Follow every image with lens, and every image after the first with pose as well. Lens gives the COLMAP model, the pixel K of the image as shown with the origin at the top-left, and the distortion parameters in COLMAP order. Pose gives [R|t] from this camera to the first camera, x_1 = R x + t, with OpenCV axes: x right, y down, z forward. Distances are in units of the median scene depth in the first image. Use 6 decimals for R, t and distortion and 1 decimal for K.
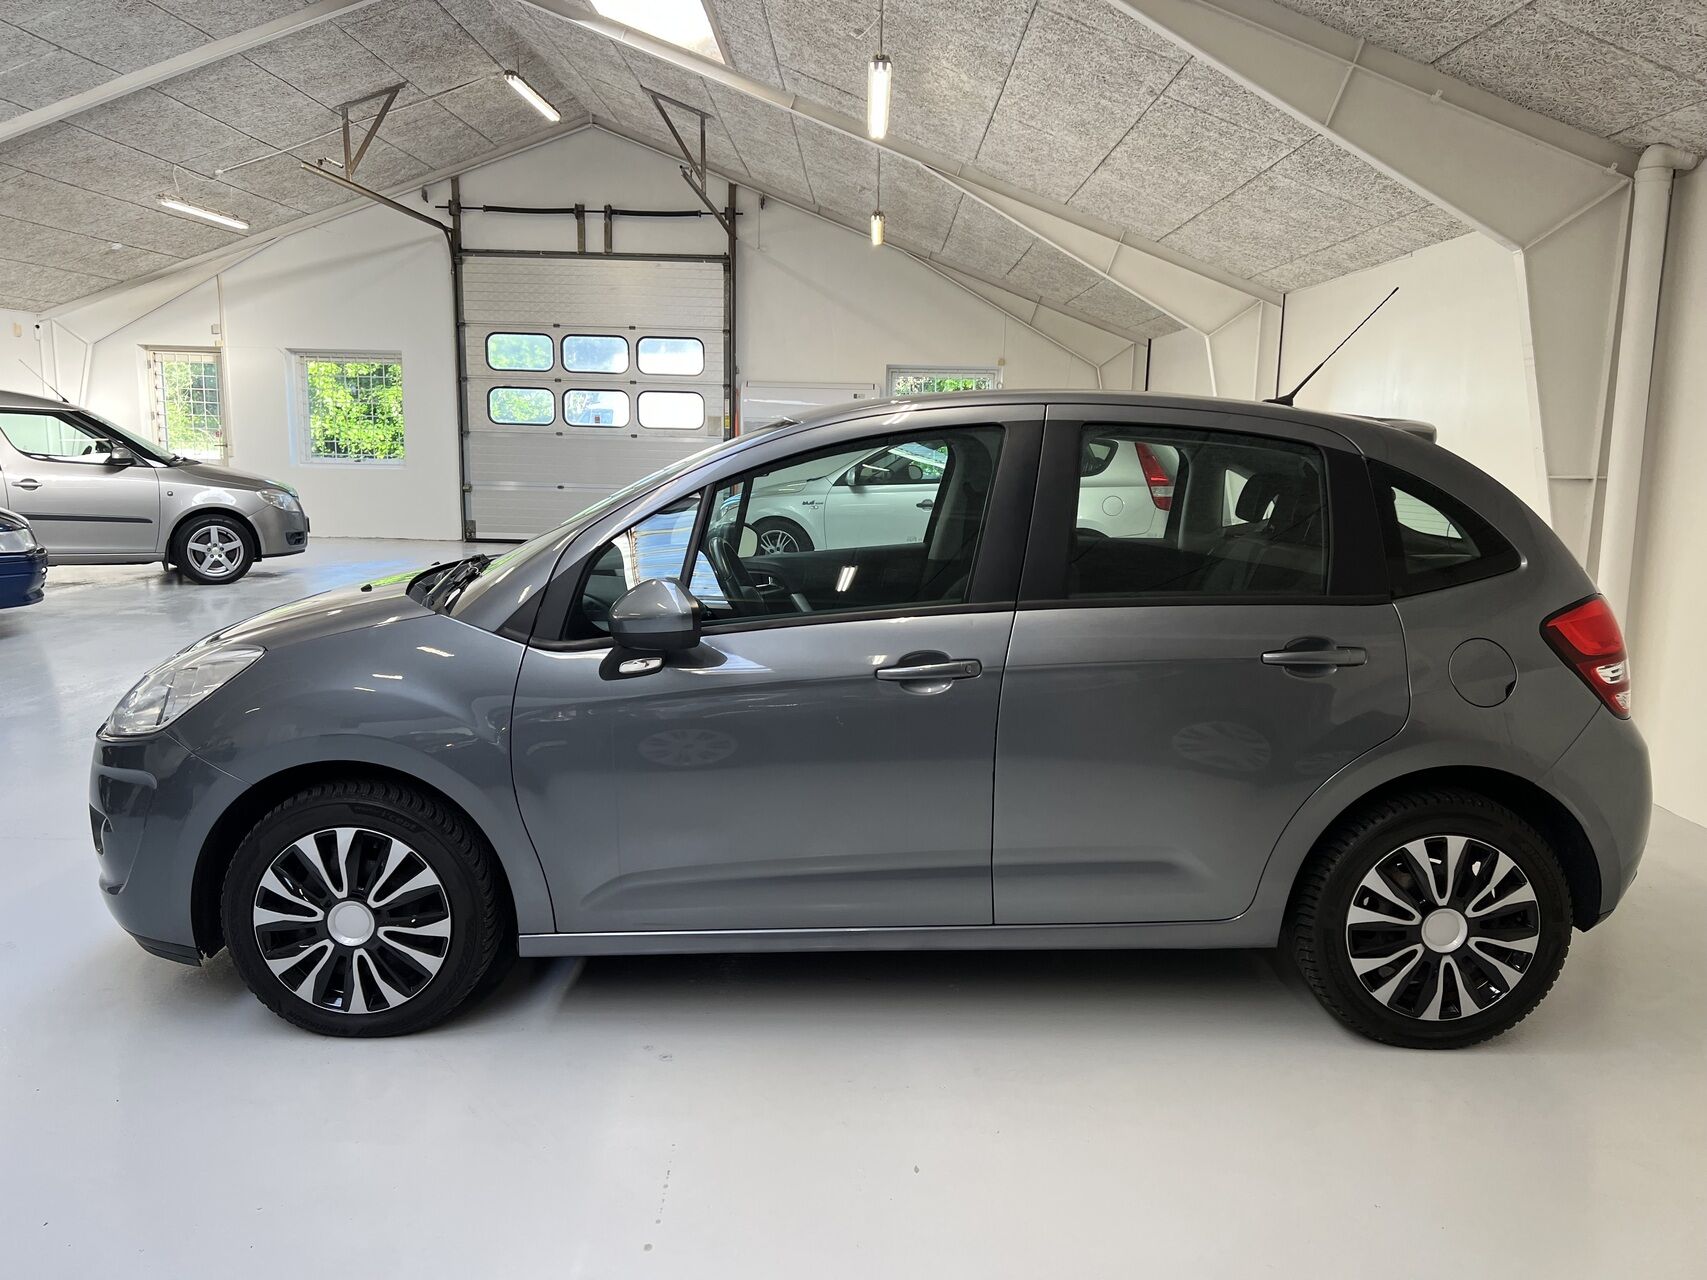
lens RADIAL K [[1349.7, 0, 853.5], [0, 1349.7, 640.0], [0, 0, 1]] dist [0.033712, -0.055307]
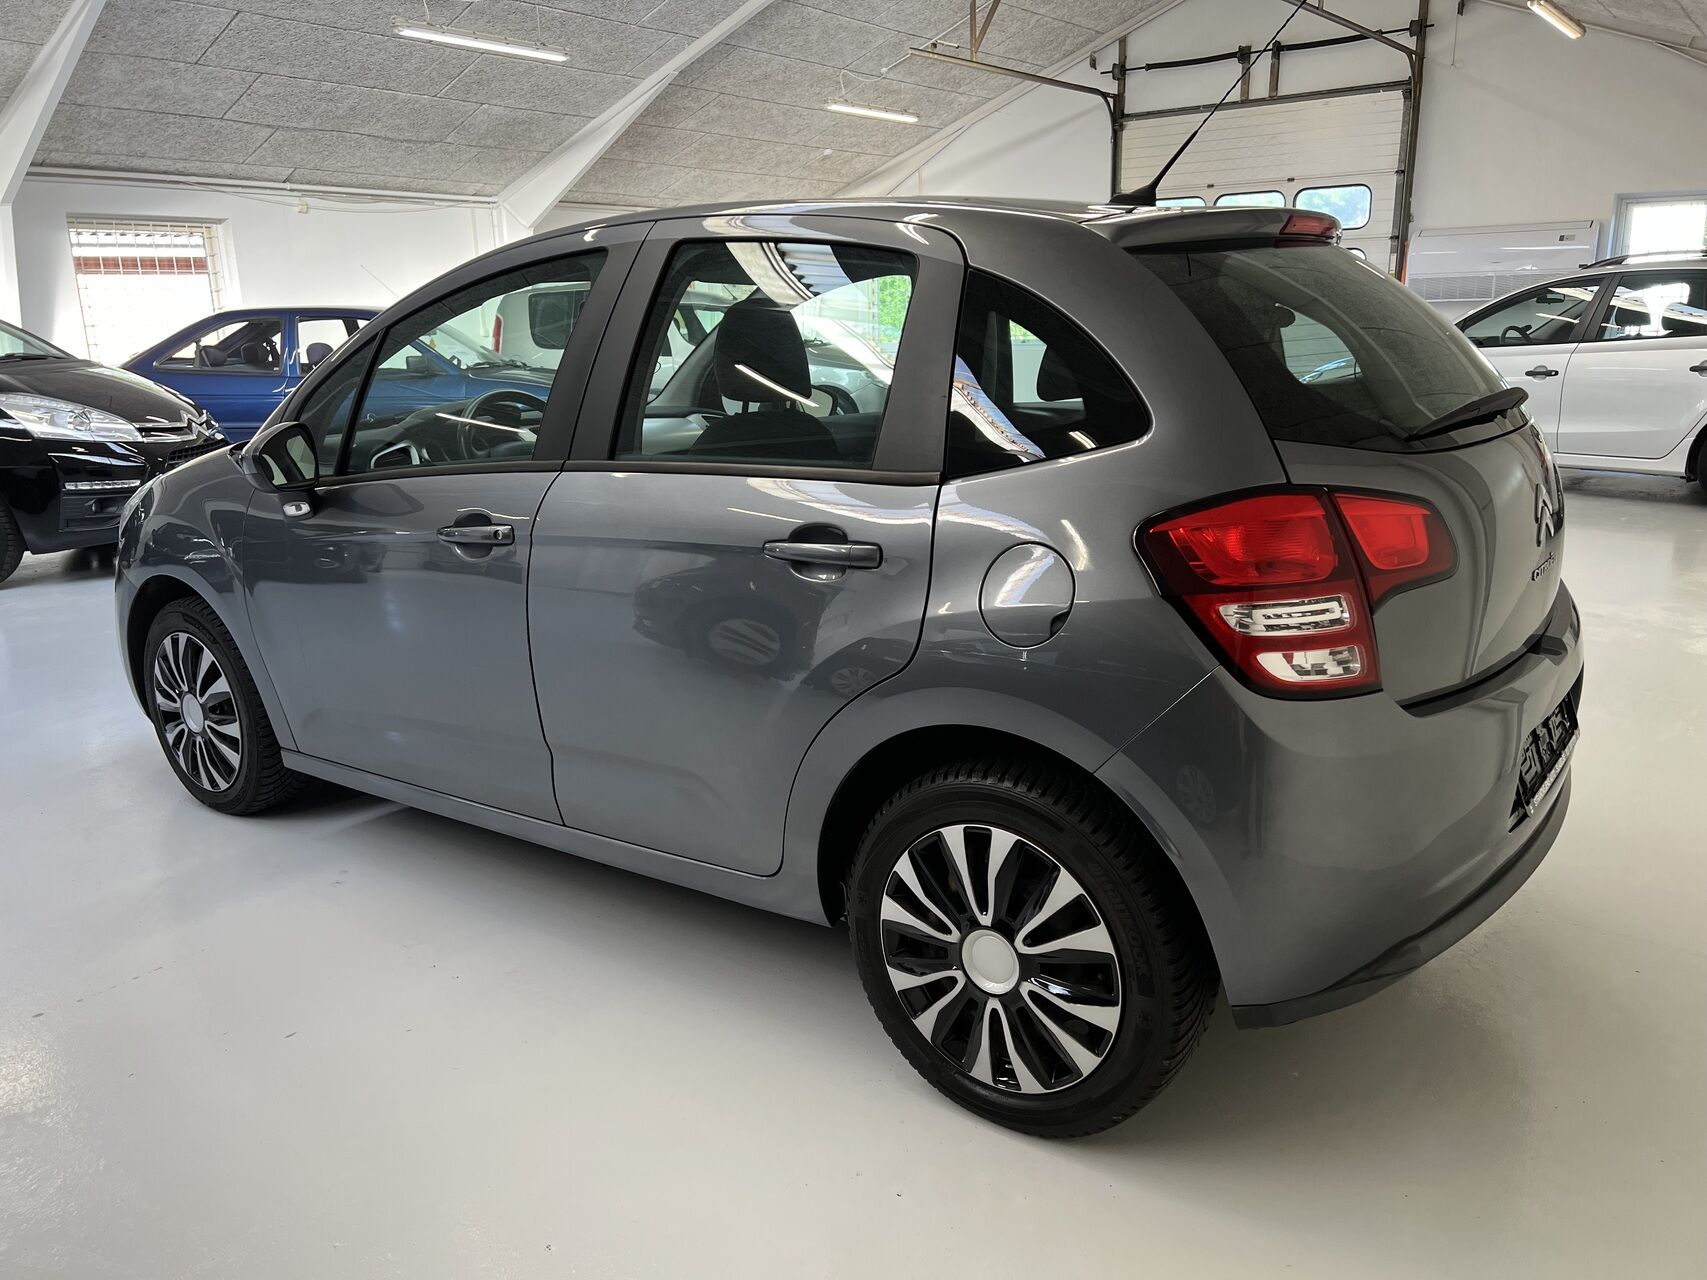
lens RADIAL K [[1325.3, 0, 853.5], [0, 1325.3, 640.0], [0, 0, 1]] dist [0.079571, -0.095783]
pose [[0.778231, 0.115264, -0.617310, 0.203087], [-0.062260, 0.992330, 0.106798, -0.004417], [0.624884, -0.044680, 0.779438, 0.112595]]
